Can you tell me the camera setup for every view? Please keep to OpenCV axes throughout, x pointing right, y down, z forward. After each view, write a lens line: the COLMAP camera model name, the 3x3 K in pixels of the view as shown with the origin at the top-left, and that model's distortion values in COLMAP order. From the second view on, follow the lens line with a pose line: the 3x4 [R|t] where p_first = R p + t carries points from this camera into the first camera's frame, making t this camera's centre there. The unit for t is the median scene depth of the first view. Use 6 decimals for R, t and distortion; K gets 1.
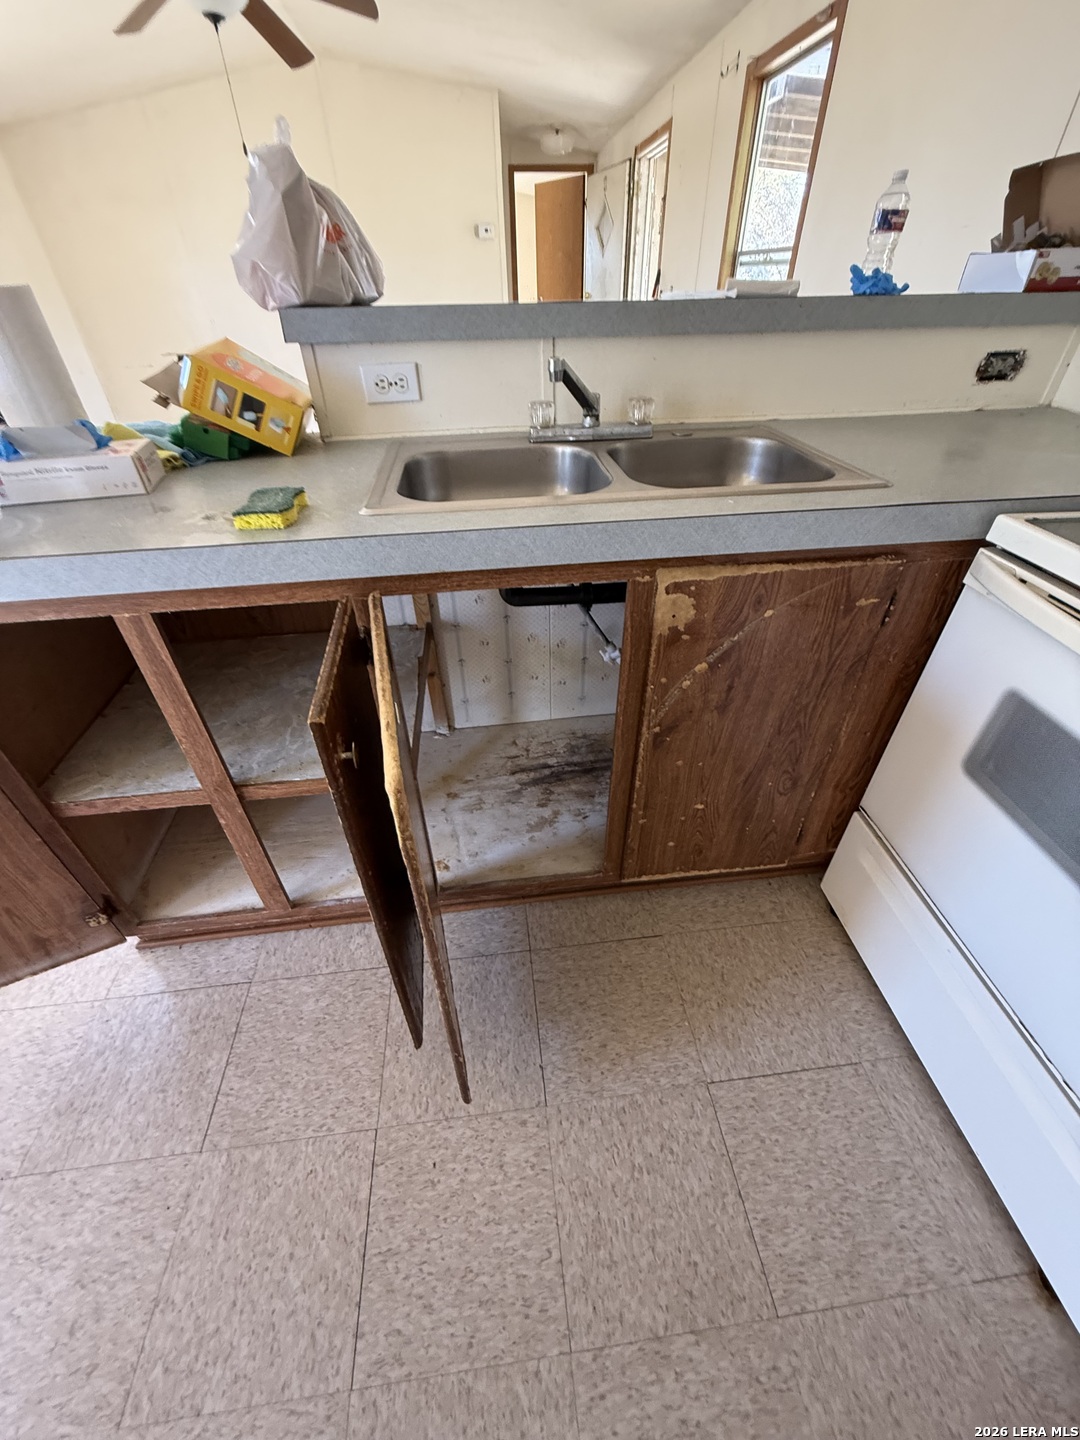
lens RADIAL K [[571.6, 0, 537.7], [0, 571.6, 716.2], [0, 0, 1]] dist [0.000161, 0.000126]
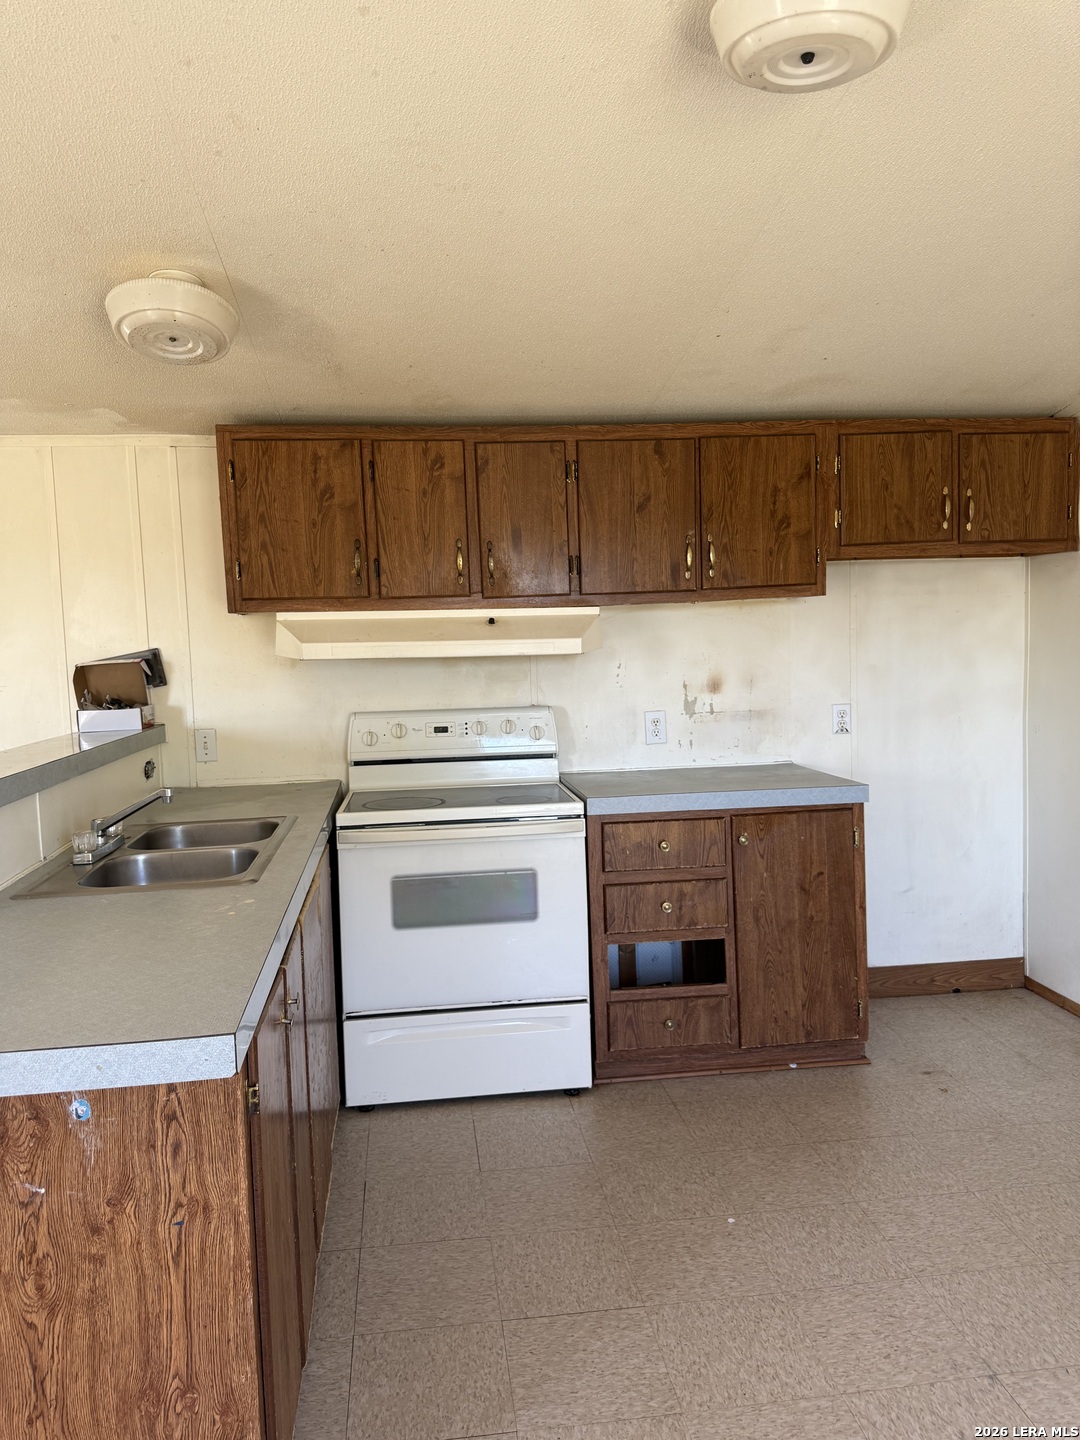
lens RADIAL K [[1019.9, 0, 540.0], [0, 1019.9, 720.0], [0, 0, 1]] dist [0.070922, -0.111177]
pose [[-0.019550, -0.059805, 0.998019, -2.008719], [0.632108, 0.772655, 0.058683, -0.260159], [-0.774634, 0.632003, 0.022698, 0.101471]]
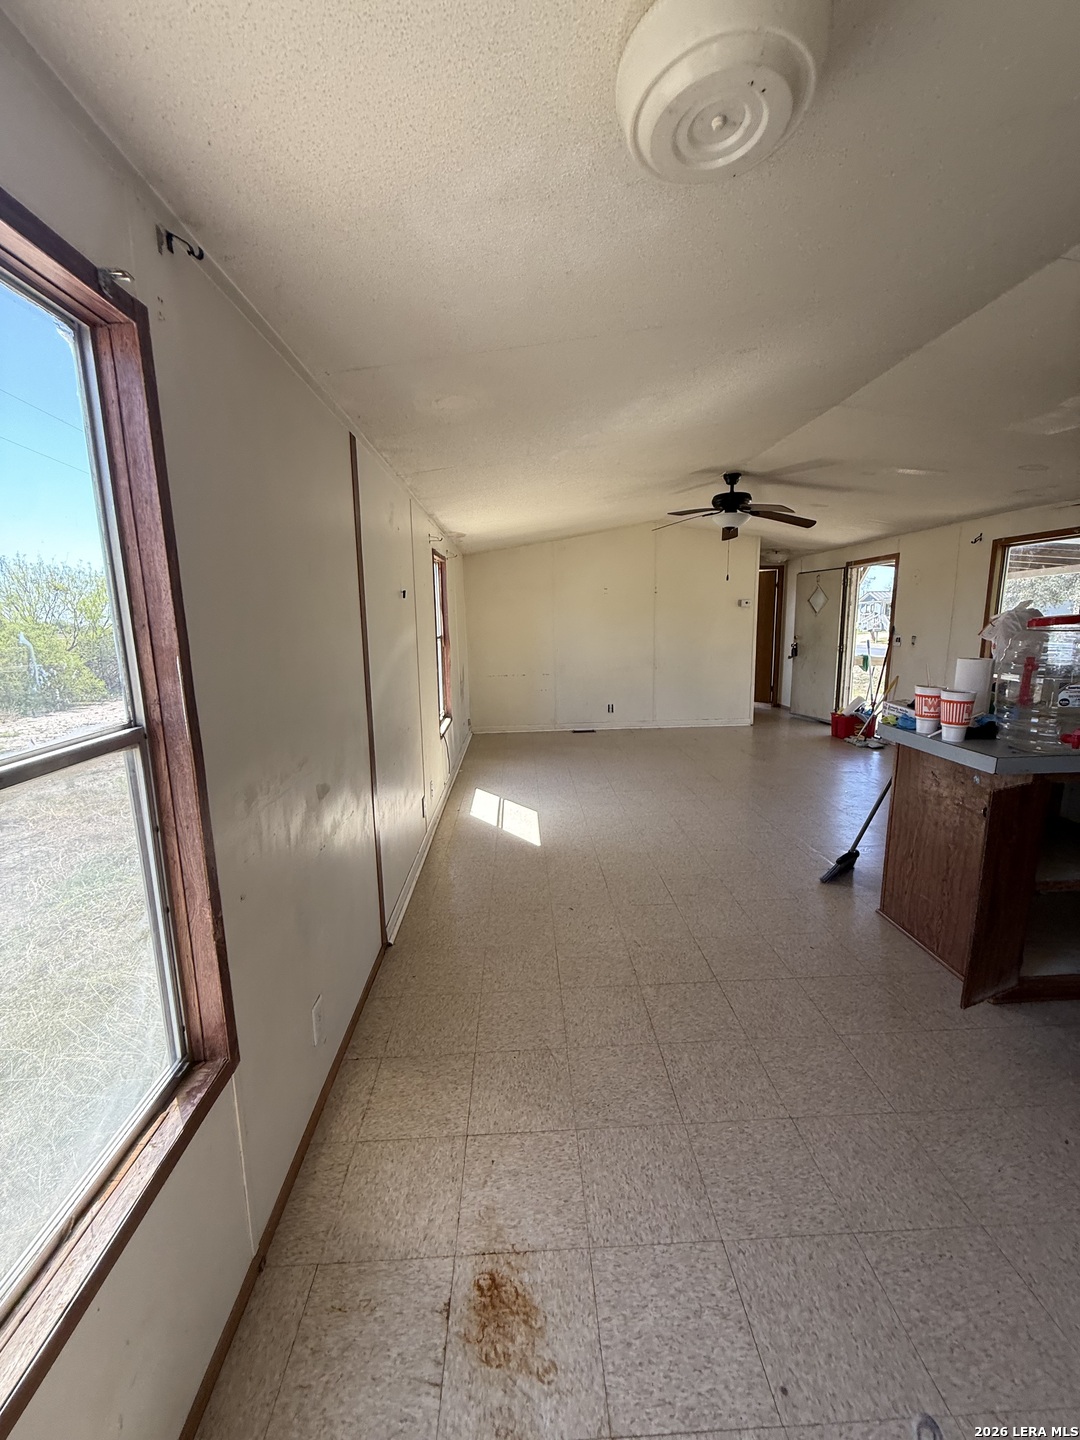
lens RADIAL K [[571.9, 0, 542.6], [0, 571.9, 718.0], [0, 0, 1]] dist [0.000711, 0.000220]
pose [[0.997370, 0.017468, -0.070336, -2.056266], [-0.047664, 0.889188, -0.455052, 0.557034], [0.054593, 0.457208, 0.887683, -0.949409]]
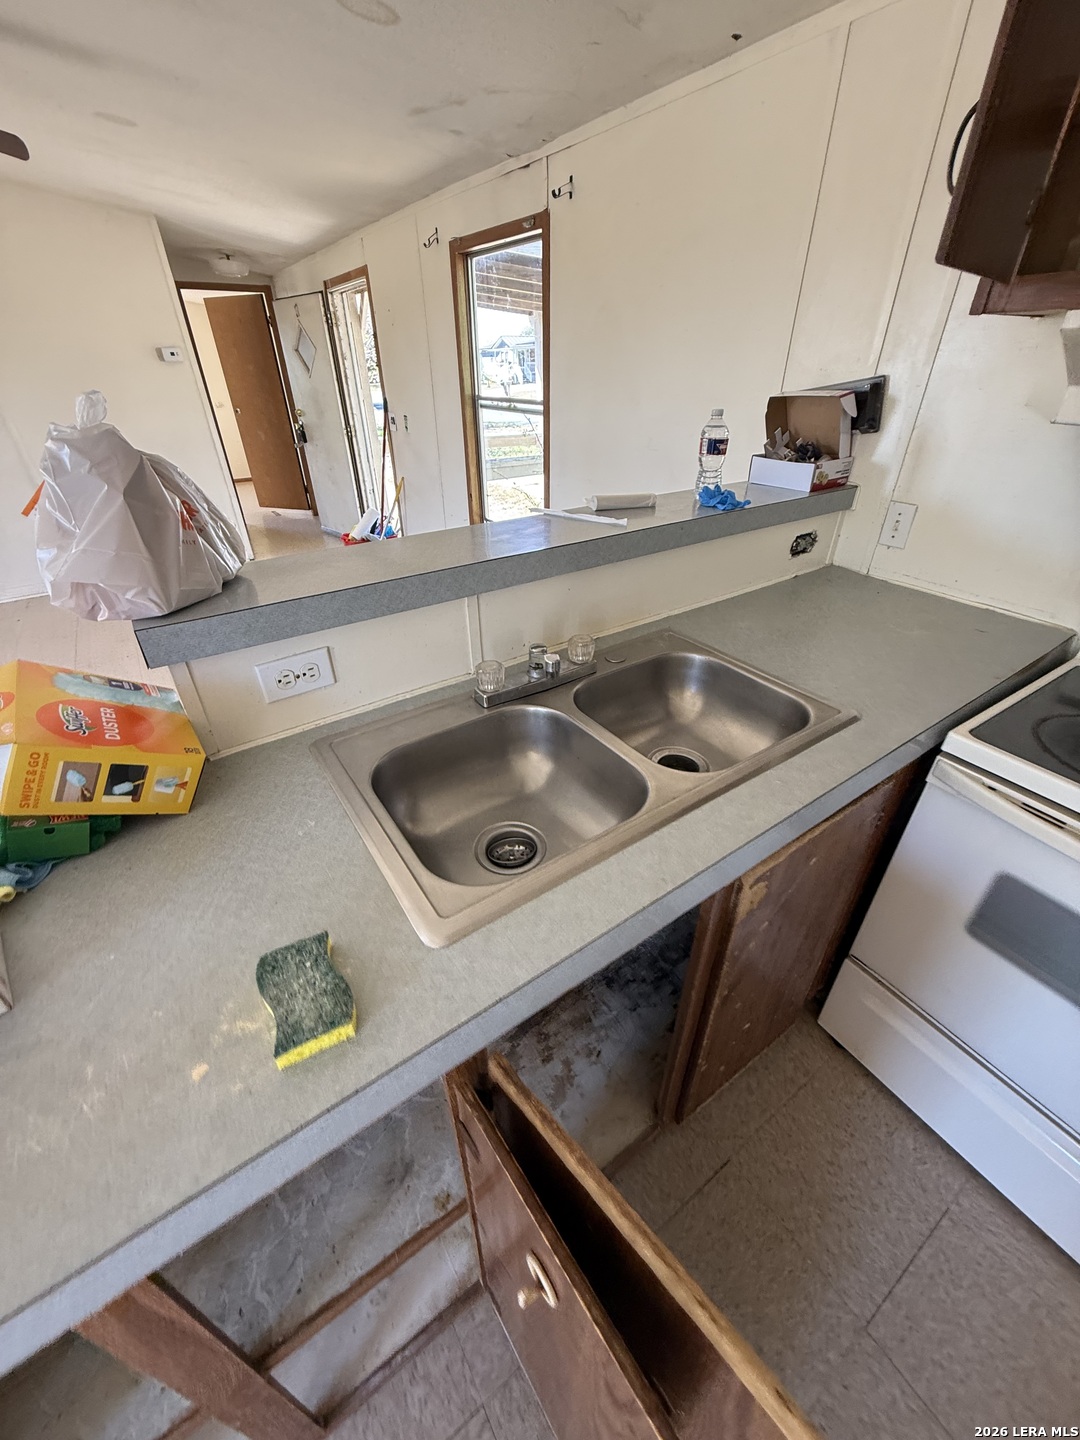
lens RADIAL K [[571.9, 0, 542.6], [0, 571.9, 718.0], [0, 0, 1]] dist [0.000711, 0.000220]
pose [[0.884476, -0.239191, 0.400611, -0.287958], [0.277669, 0.959846, -0.039953, -0.402005], [-0.374968, 0.146575, 0.915377, 0.162510]]
